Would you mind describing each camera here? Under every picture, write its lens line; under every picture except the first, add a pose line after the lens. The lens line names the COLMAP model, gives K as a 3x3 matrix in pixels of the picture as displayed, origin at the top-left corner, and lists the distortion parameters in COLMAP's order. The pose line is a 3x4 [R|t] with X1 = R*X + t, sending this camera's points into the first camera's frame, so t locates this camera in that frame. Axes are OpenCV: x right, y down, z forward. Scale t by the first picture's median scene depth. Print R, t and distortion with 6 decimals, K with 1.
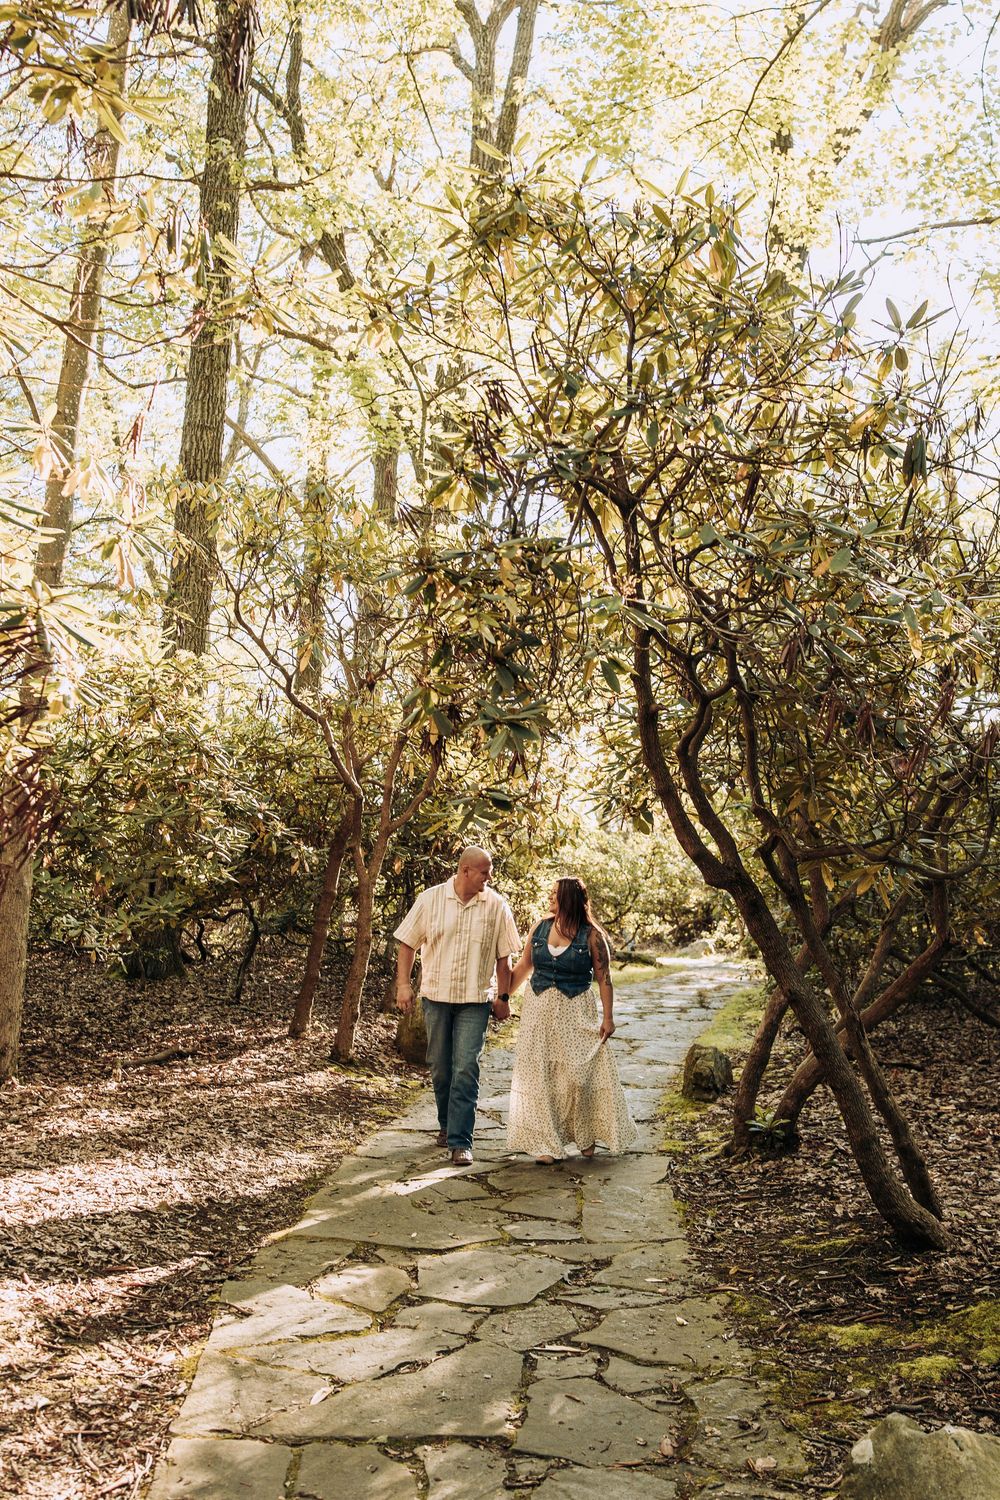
lens RADIAL K [[1581.6, 0, 528.7], [0, 1581.6, 748.8], [0, 0, 1]] dist [0.013689, -0.017406]
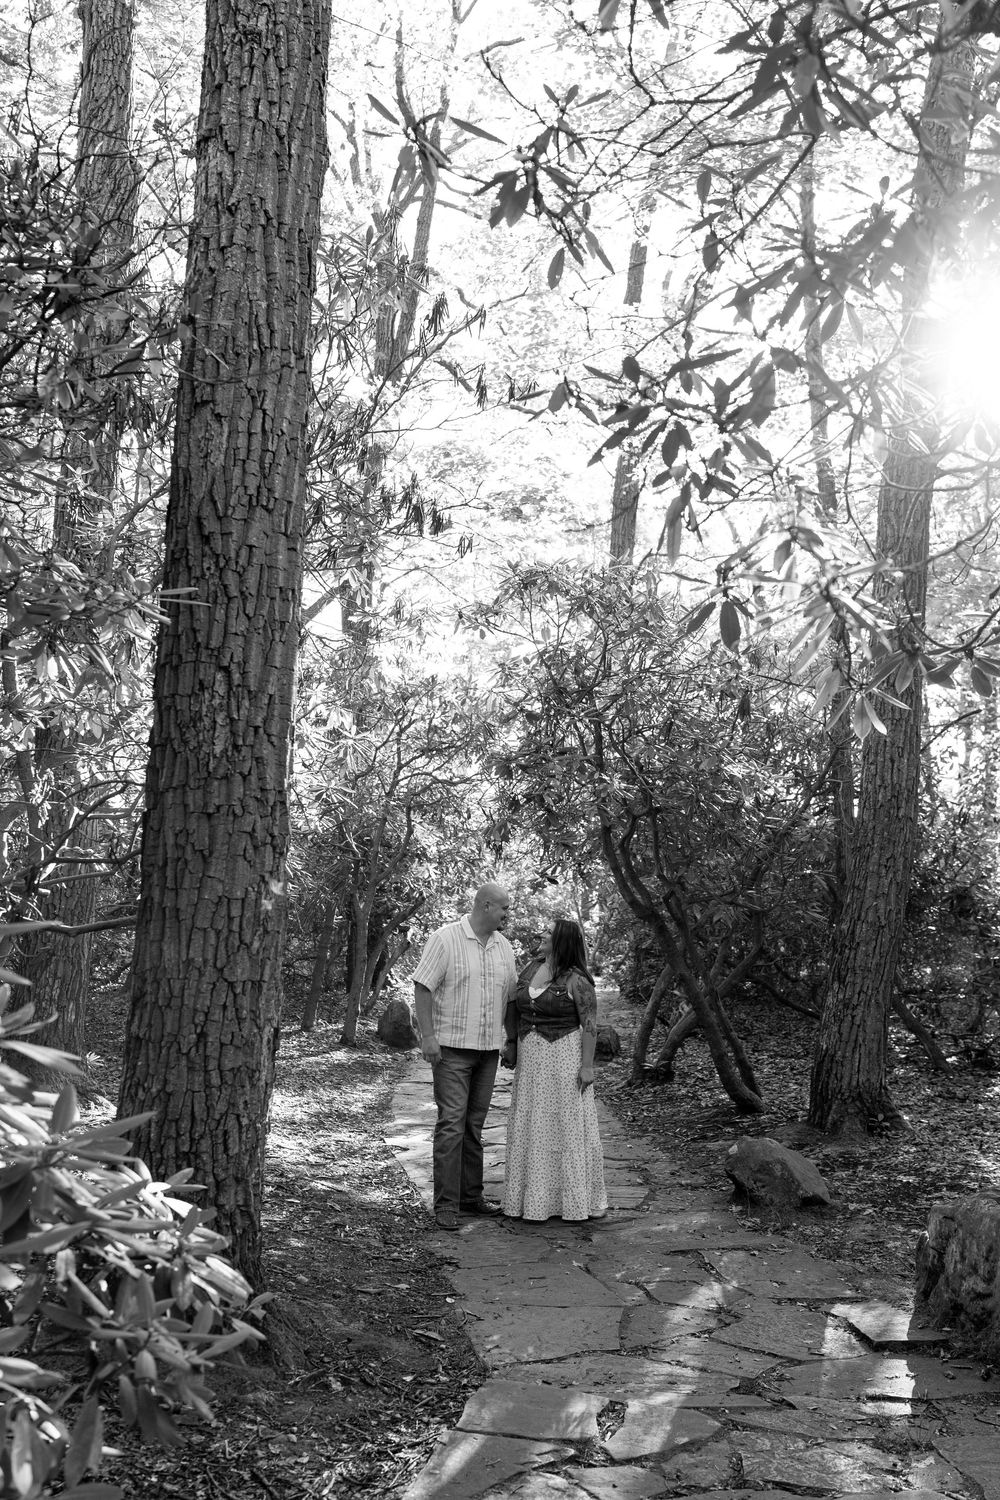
lens RADIAL K [[1472.1, 0, 525.0], [0, 1472.1, 748.2], [0, 0, 1]] dist [0.004698, -0.007837]
pose [[0.994625, -0.008500, 0.103190, -0.136739], [0.011150, 0.999622, -0.025131, -0.051530], [-0.102937, 0.026146, 0.994344, -0.504578]]
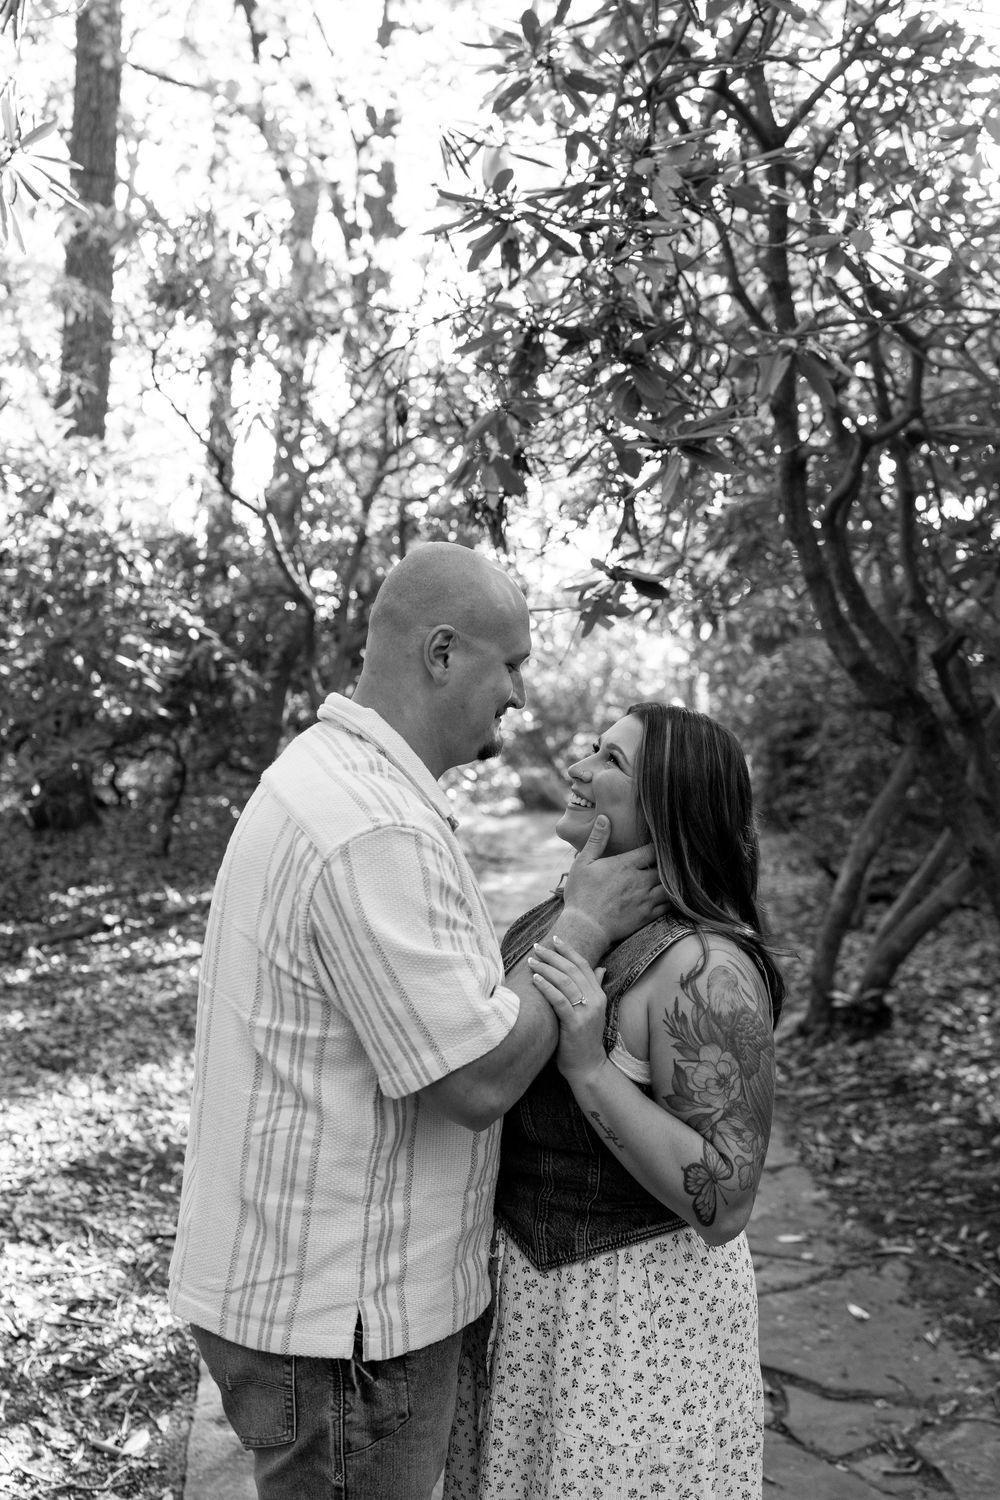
lens RADIAL K [[1657.2, 0, 602.0], [0, 1657.2, 724.0], [0, 0, 1]] dist [-0.006467, -0.009252]
pose [[0.995809, -0.026772, 0.087446, -0.049788], [0.018255, 0.995138, 0.096782, 0.013328], [-0.089612, -0.094780, 0.991457, 0.185994]]
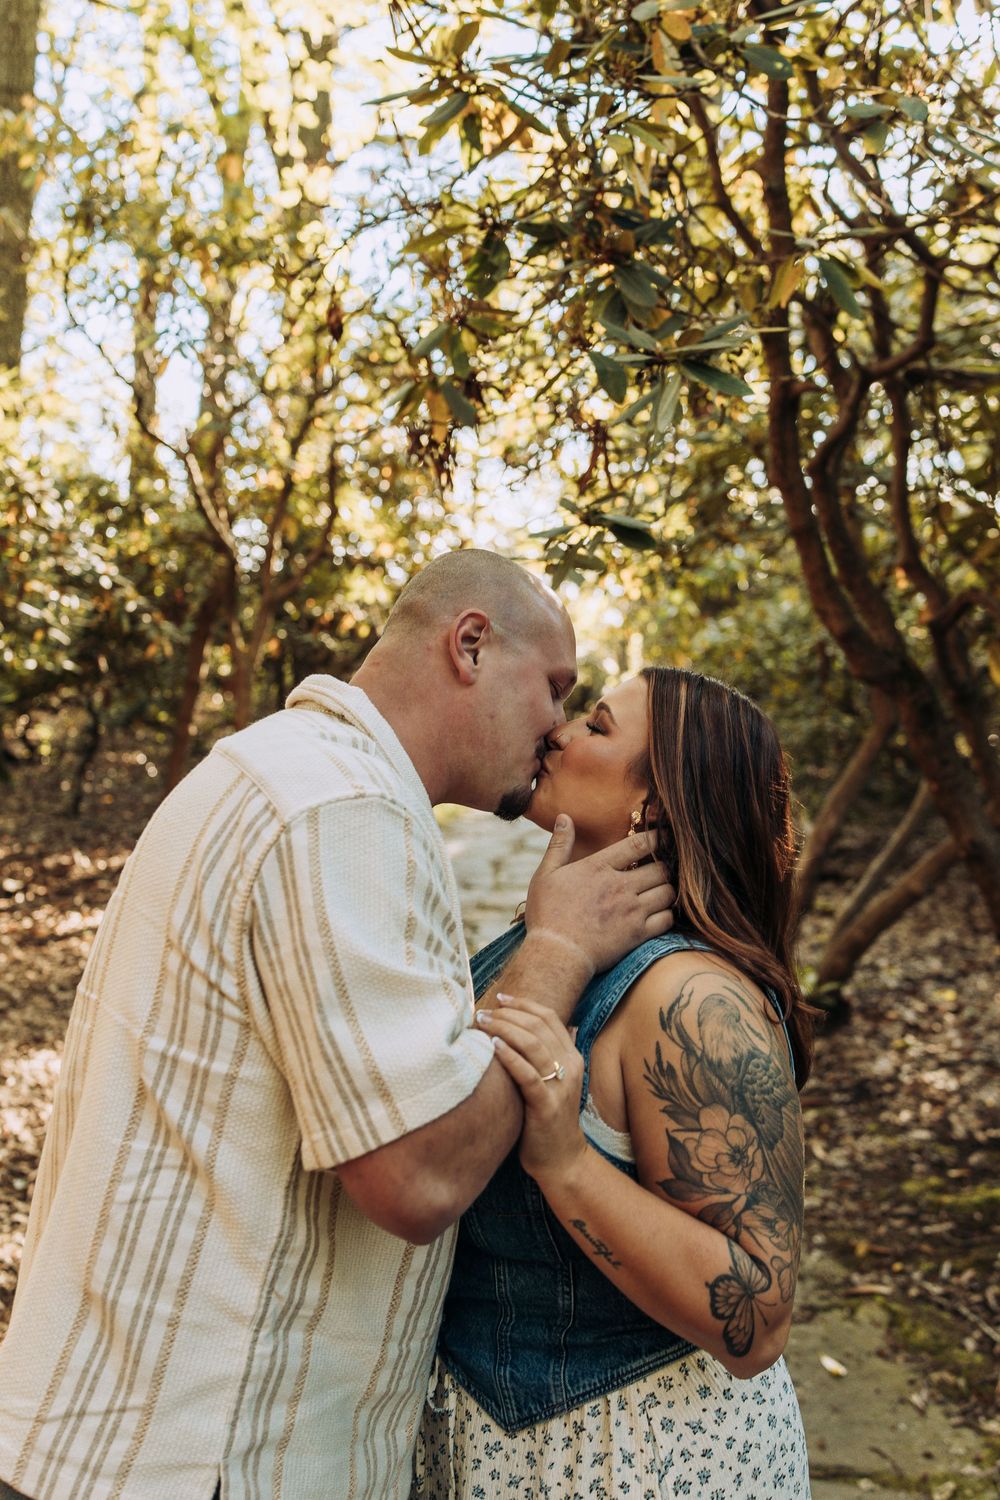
lens RADIAL K [[1690.4, 0, 549.1], [0, 1690.4, 723.6], [0, 0, 1]] dist [-0.003557, -0.036651]
pose [[0.995183, -0.007129, 0.097779, -0.052025], [-0.004653, 0.992794, 0.119742, 0.015870], [-0.097928, -0.119620, 0.987978, 0.238576]]
